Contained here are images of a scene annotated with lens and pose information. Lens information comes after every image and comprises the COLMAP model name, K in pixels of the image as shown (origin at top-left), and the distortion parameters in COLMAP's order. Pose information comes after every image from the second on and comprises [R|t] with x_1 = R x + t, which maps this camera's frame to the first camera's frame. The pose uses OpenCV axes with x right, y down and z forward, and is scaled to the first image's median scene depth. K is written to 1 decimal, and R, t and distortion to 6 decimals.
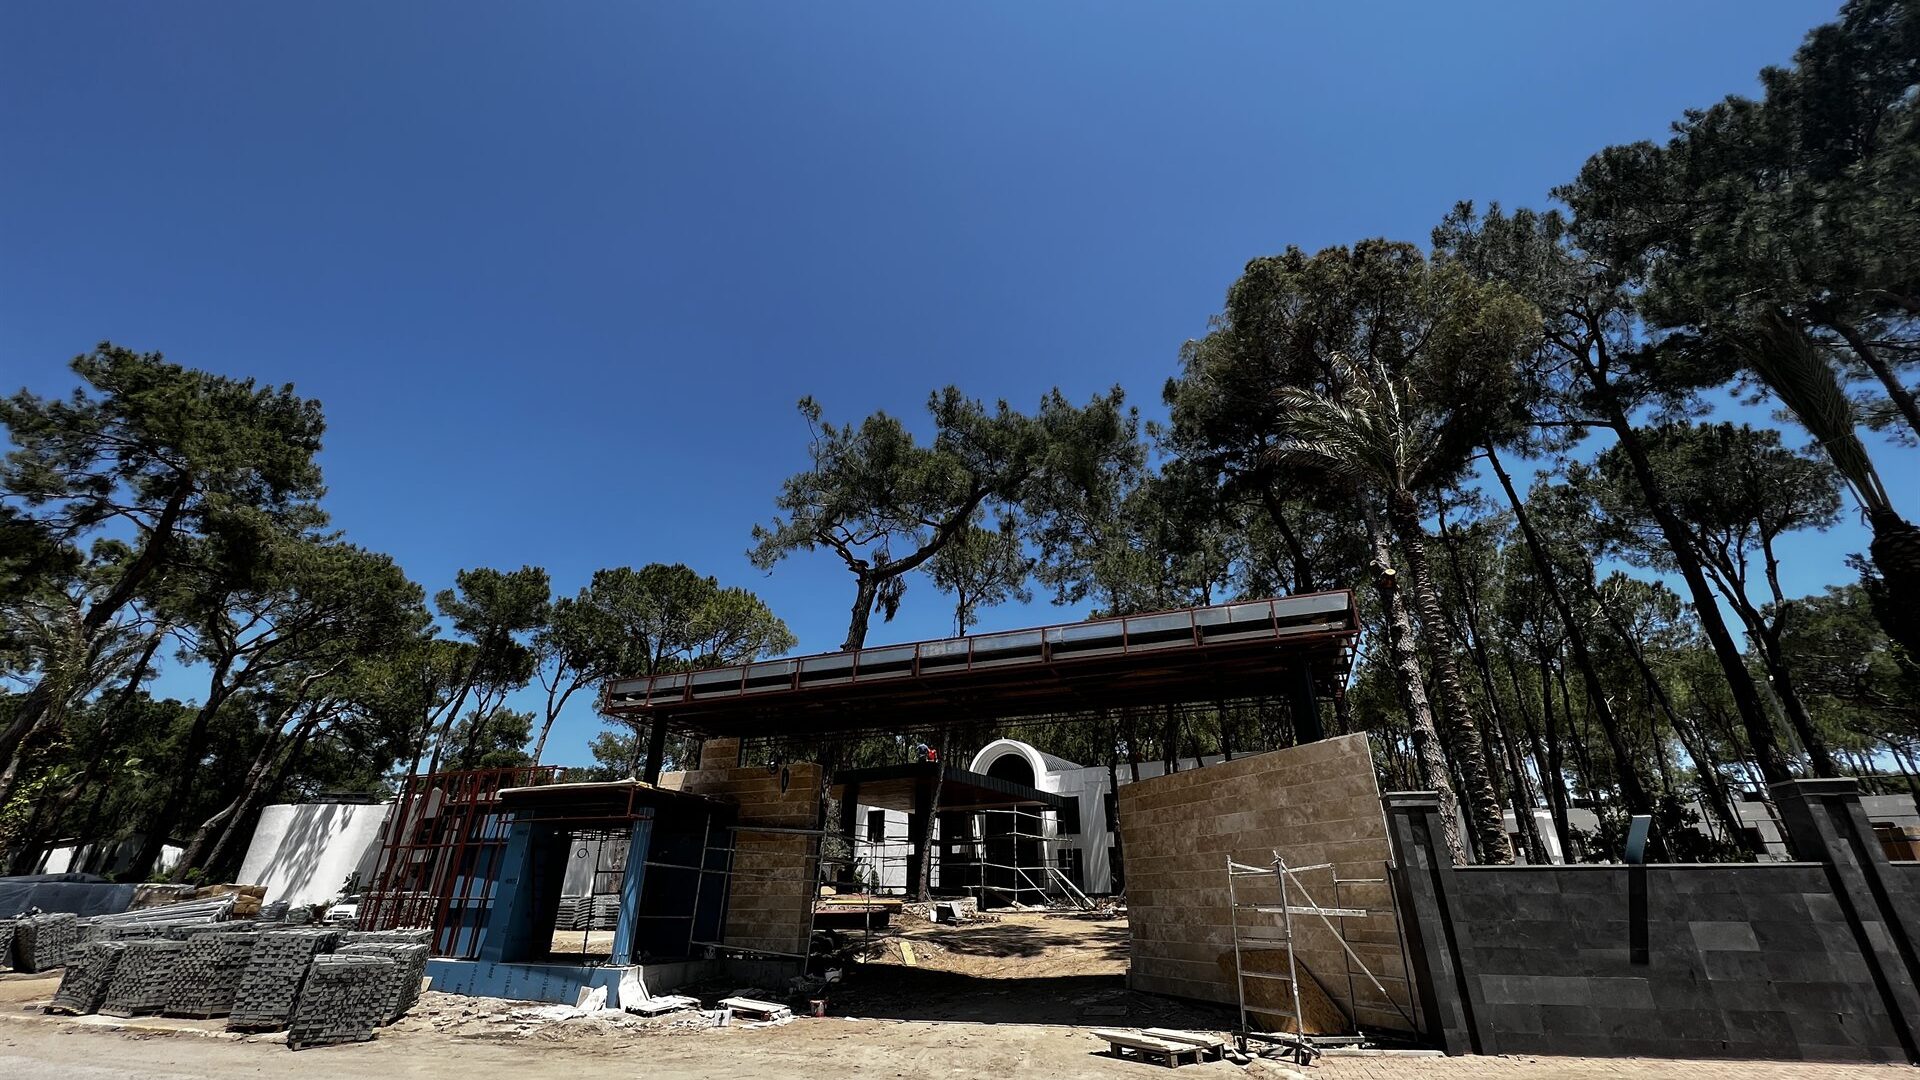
lens RADIAL K [[782.3, 0, 955.1], [0, 782.3, 541.1], [0, 0, 1]] dist [-0.001320, 0.004829]
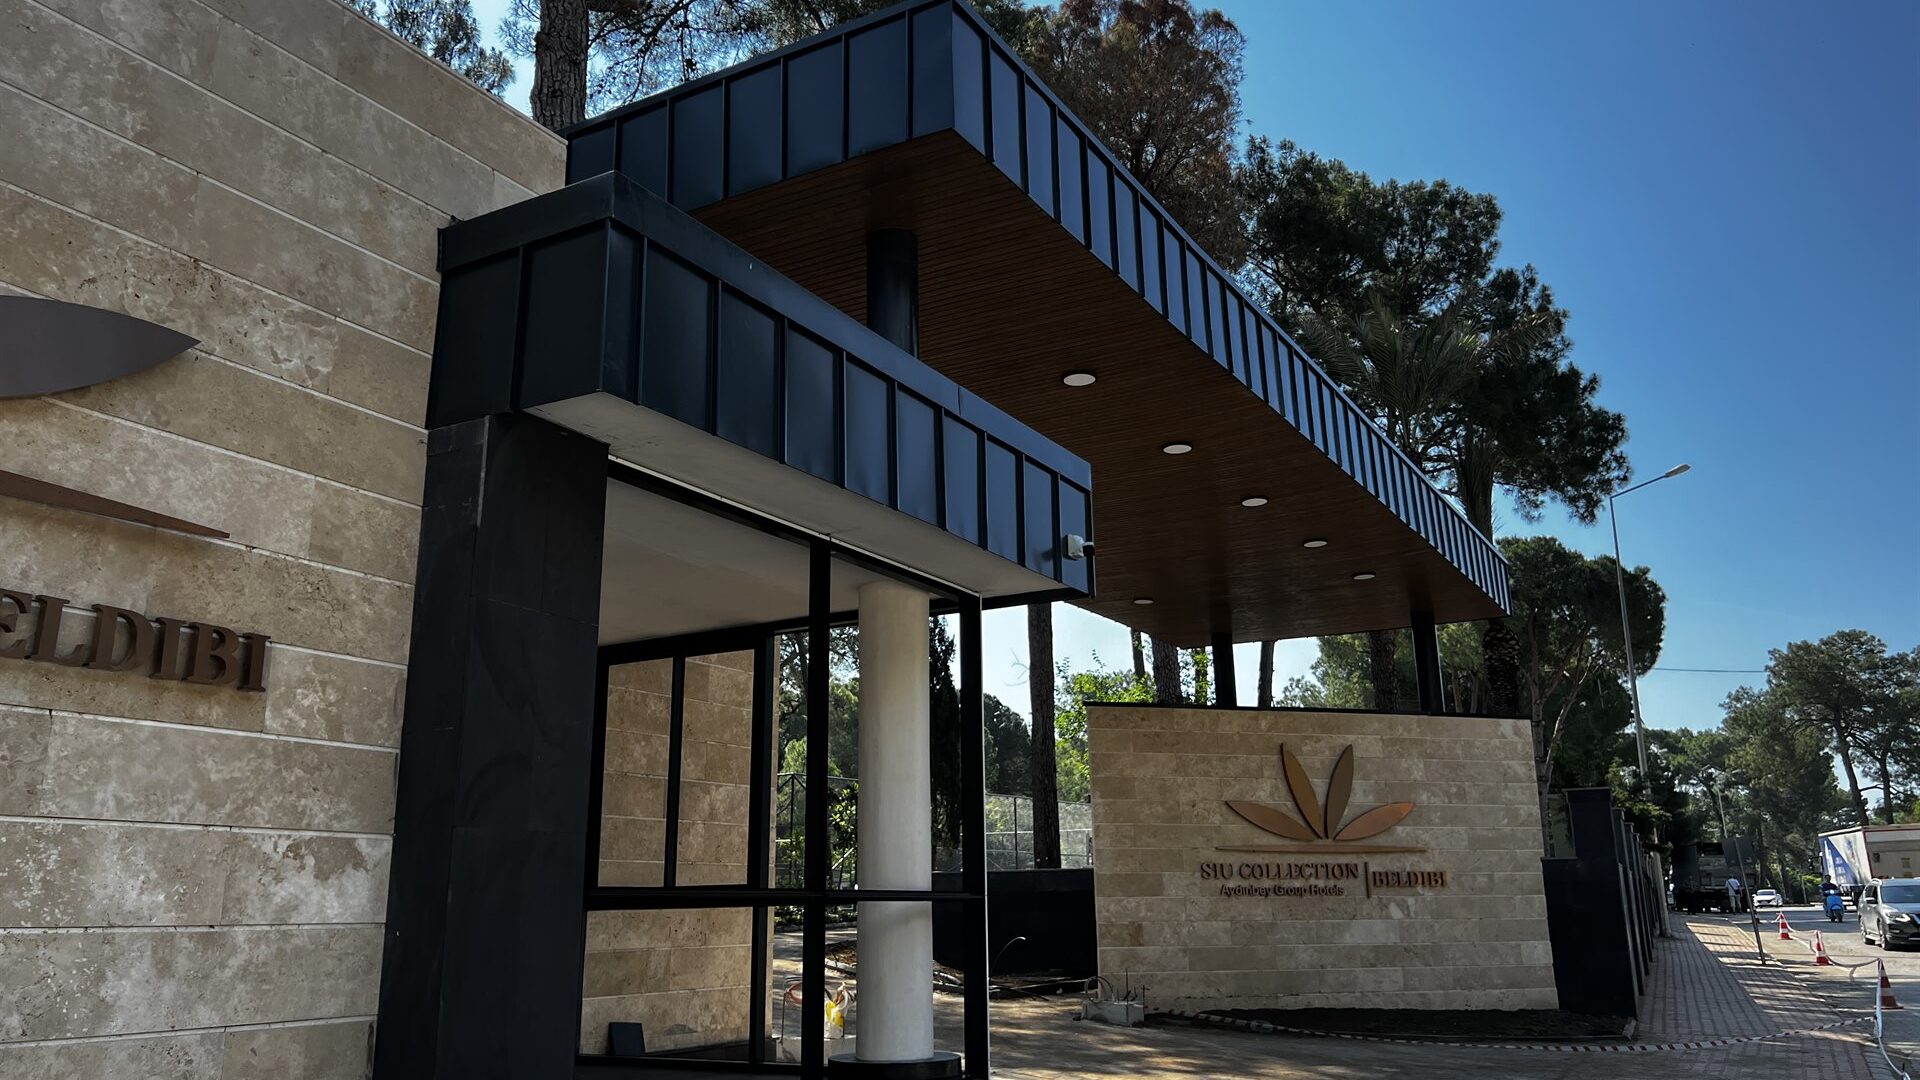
lens RADIAL K [[1434.9, 0, 963.5], [0, 1434.9, 543.6], [0, 0, 1]] dist [0.082018, -0.115448]
pose [[0.148914, 0.242447, 0.958668, -1.127785], [-0.407020, 0.898571, -0.164025, 0.542415], [-0.901199, -0.365771, 0.232491, 1.134868]]
